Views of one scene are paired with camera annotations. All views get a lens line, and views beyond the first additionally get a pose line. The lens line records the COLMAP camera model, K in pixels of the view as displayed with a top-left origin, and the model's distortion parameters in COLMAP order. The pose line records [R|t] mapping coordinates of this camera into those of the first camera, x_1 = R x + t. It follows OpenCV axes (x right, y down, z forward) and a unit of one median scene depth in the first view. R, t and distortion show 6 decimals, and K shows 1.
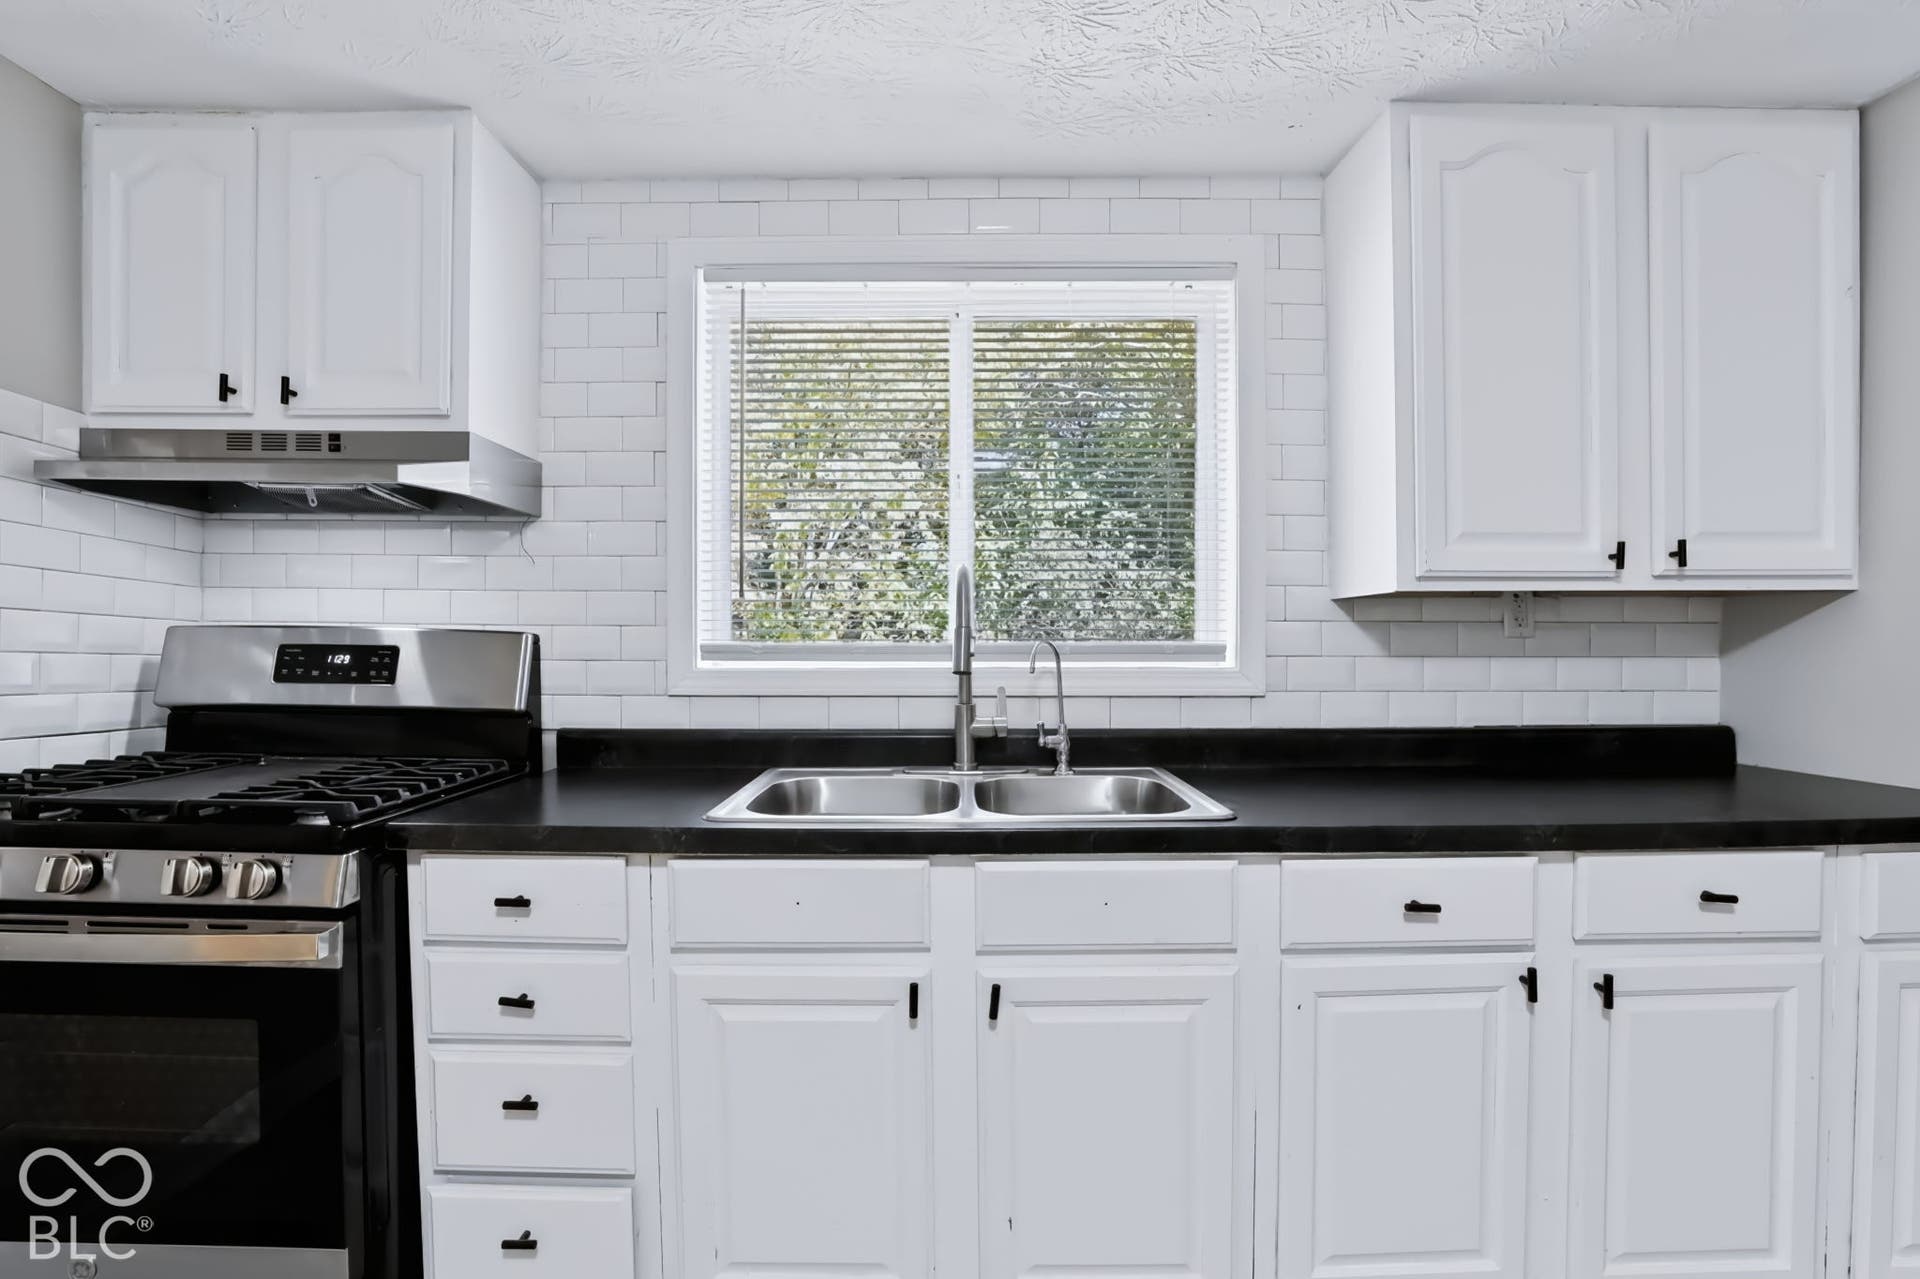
lens RADIAL K [[906.5, 0, 960.3], [0, 906.5, 663.6], [0, 0, 1]] dist [-0.050628, 0.015871]
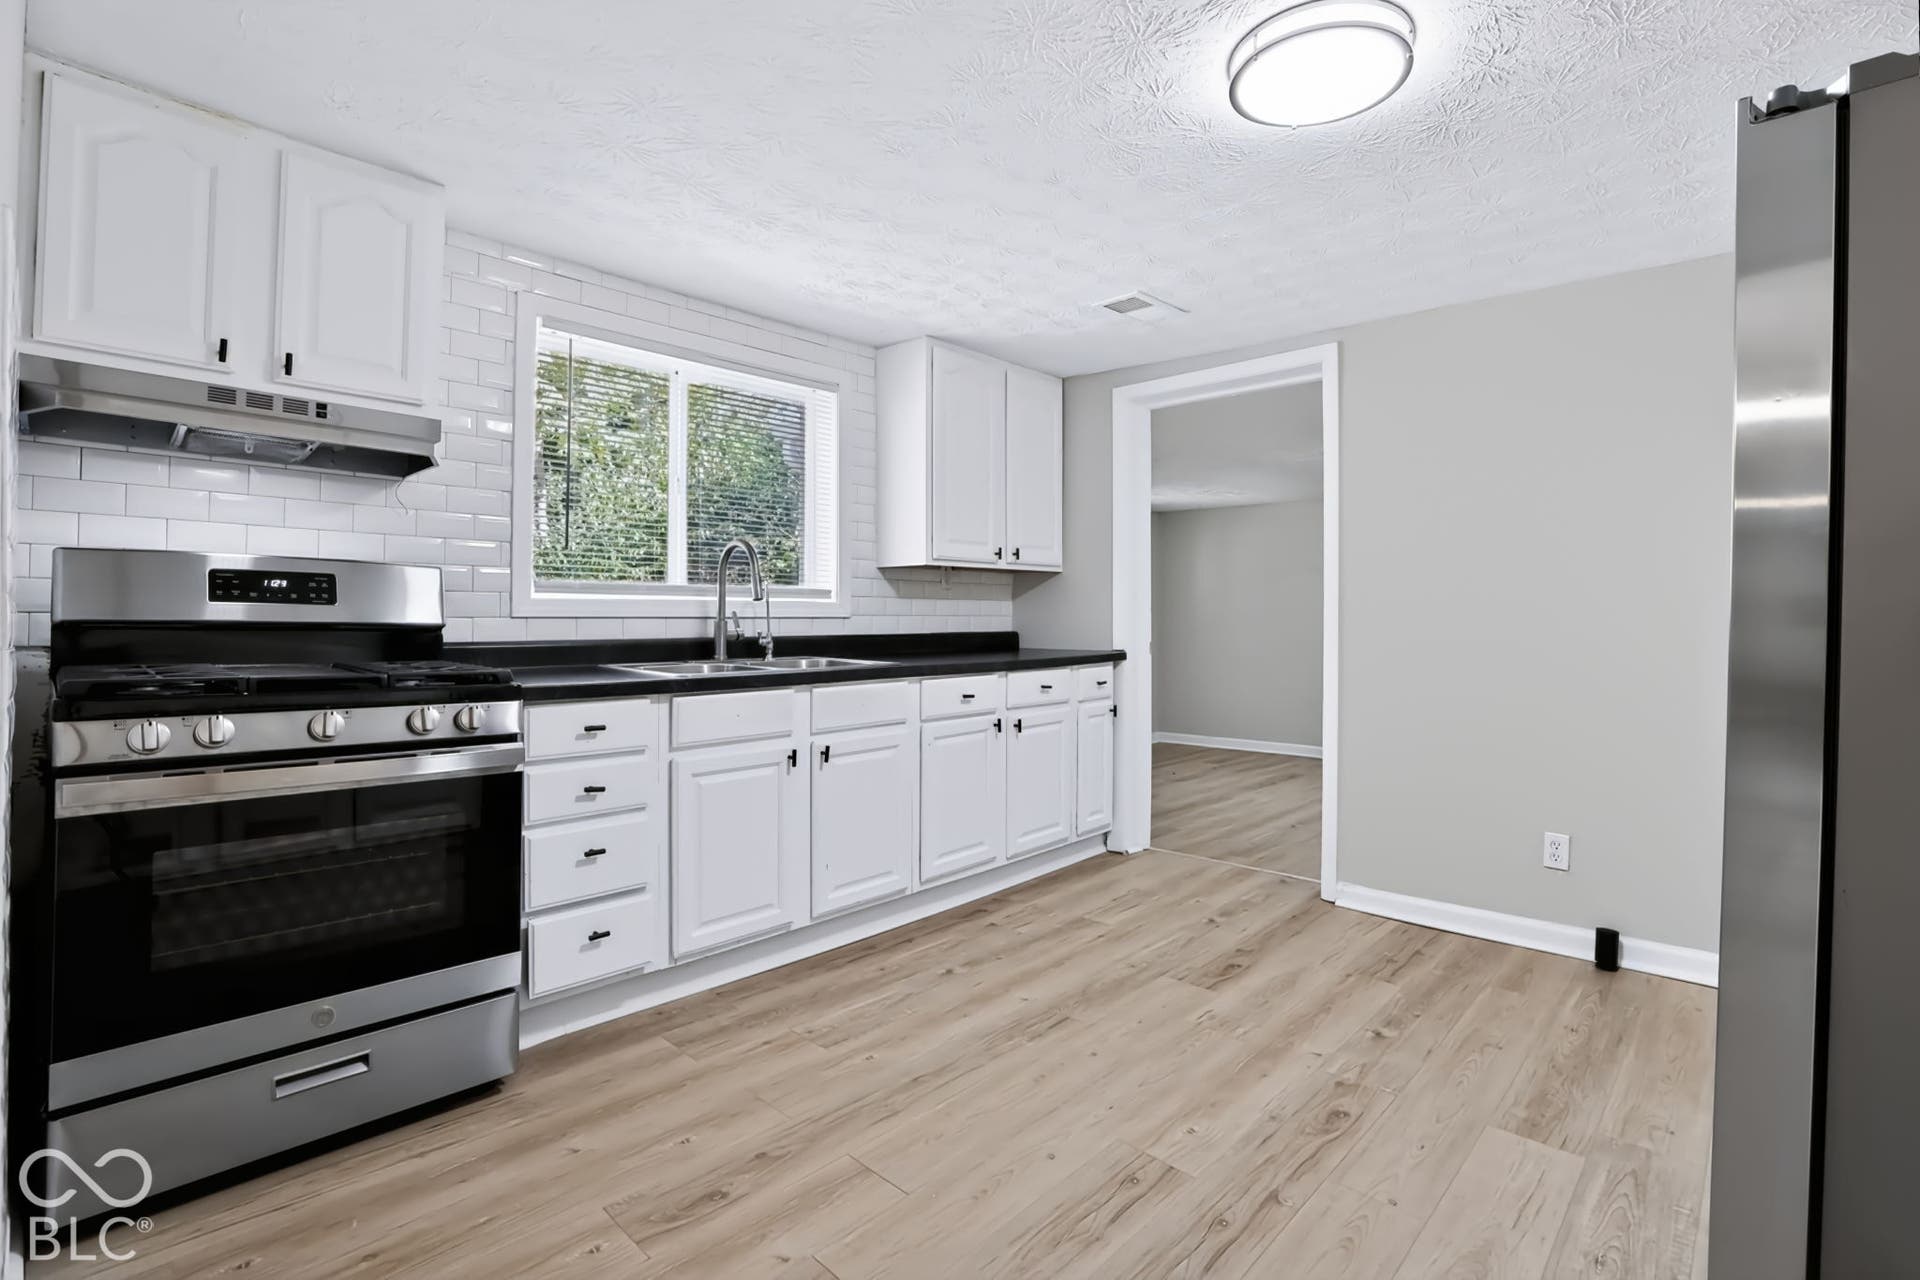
lens RADIAL K [[868.5, 0, 961.4], [0, 868.5, 606.0], [0, 0, 1]] dist [-0.026467, 0.000935]
pose [[0.691825, 0.009199, 0.722007, -0.891471], [0.008578, 0.999744, -0.020958, 0.057720], [-0.722014, 0.020692, 0.691569, -0.461698]]
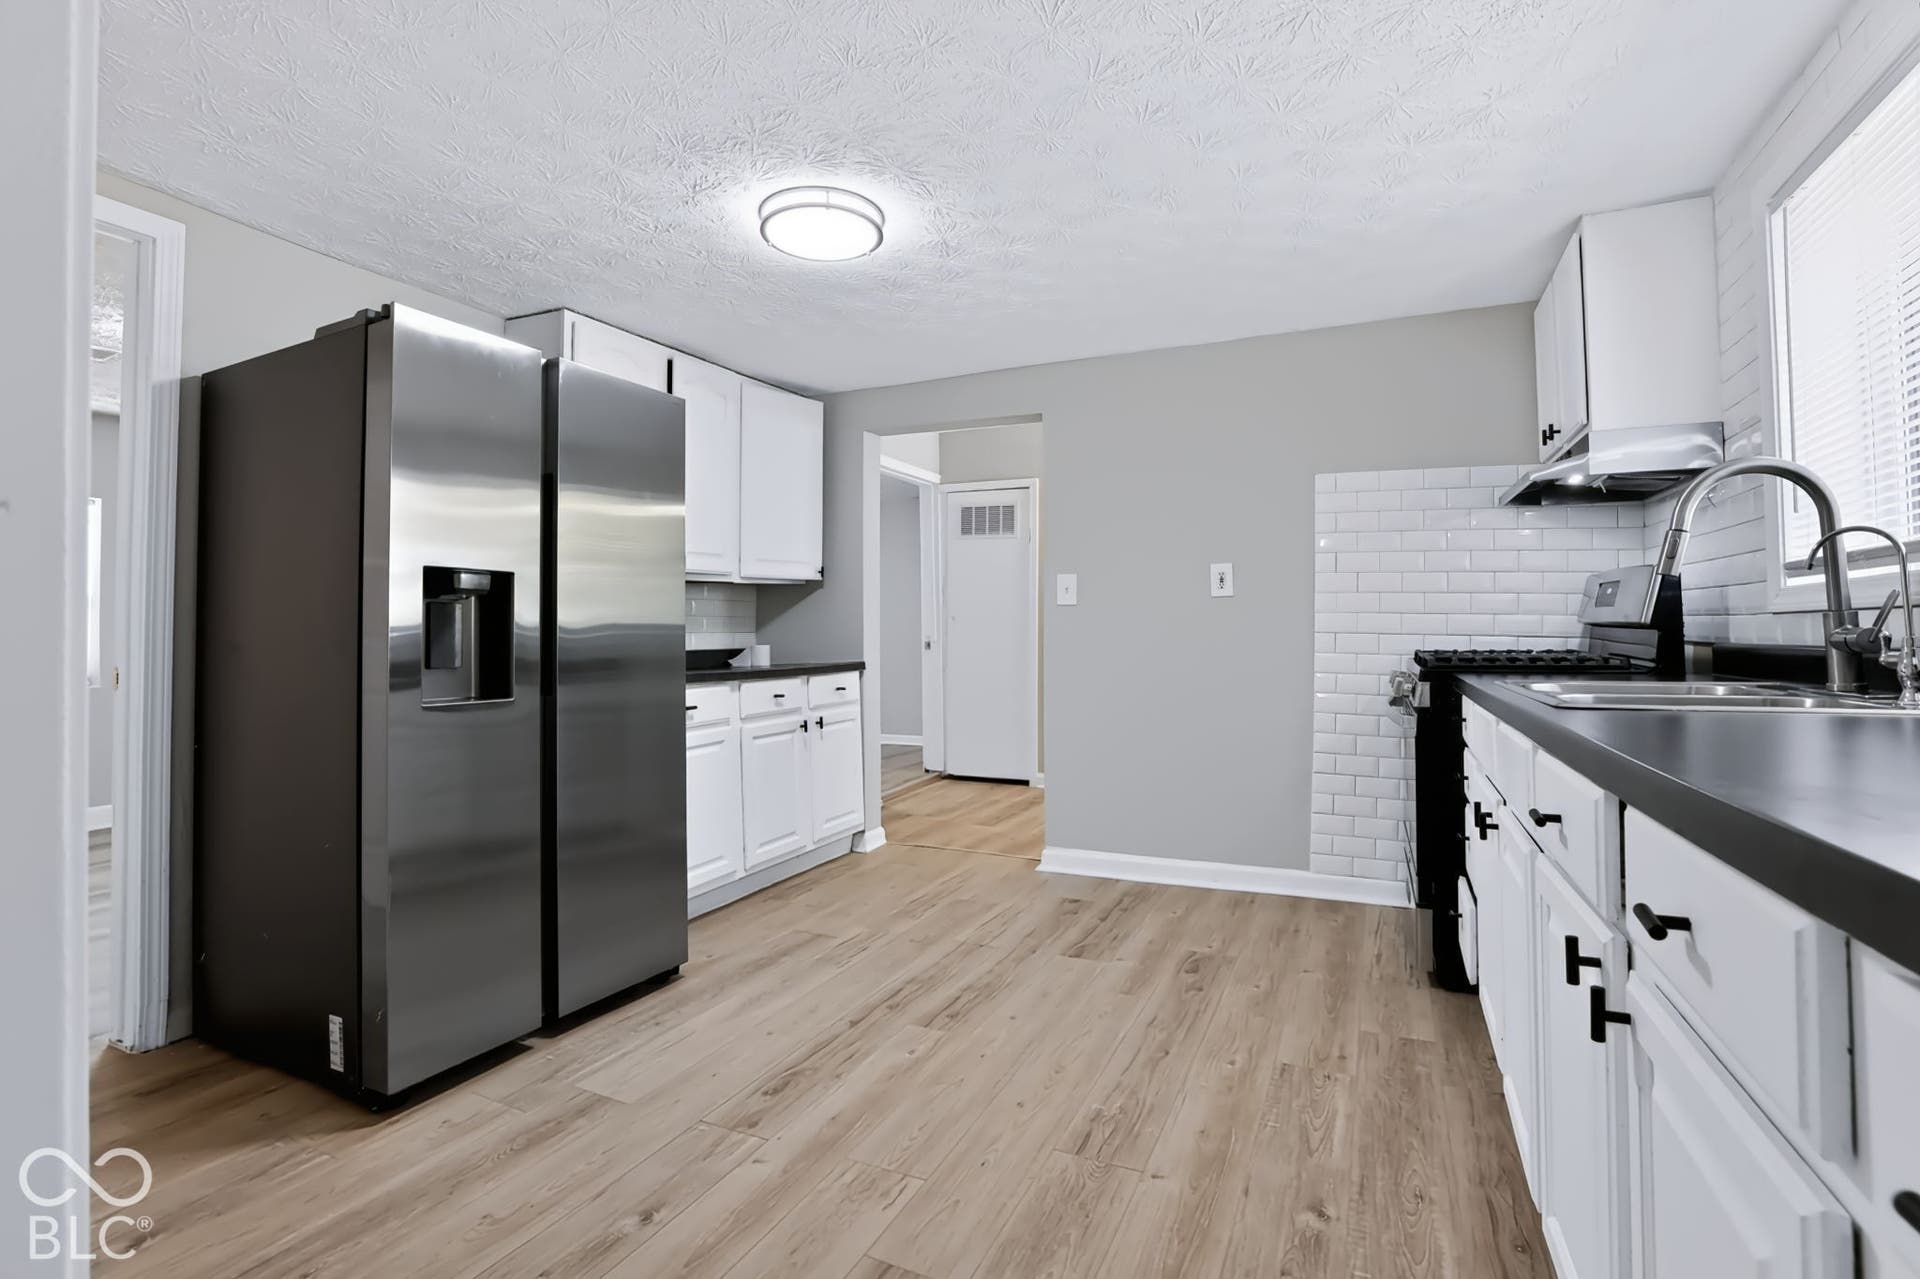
lens RADIAL K [[914.7, 0, 975.5], [0, 914.7, 638.4], [0, 0, 1]] dist [-0.045880, 0.017949]
pose [[-0.413003, 0.003332, -0.910724, 1.132300], [-0.013669, 0.999858, 0.009857, 0.075332], [0.910627, 0.016520, -0.412899, 0.642039]]
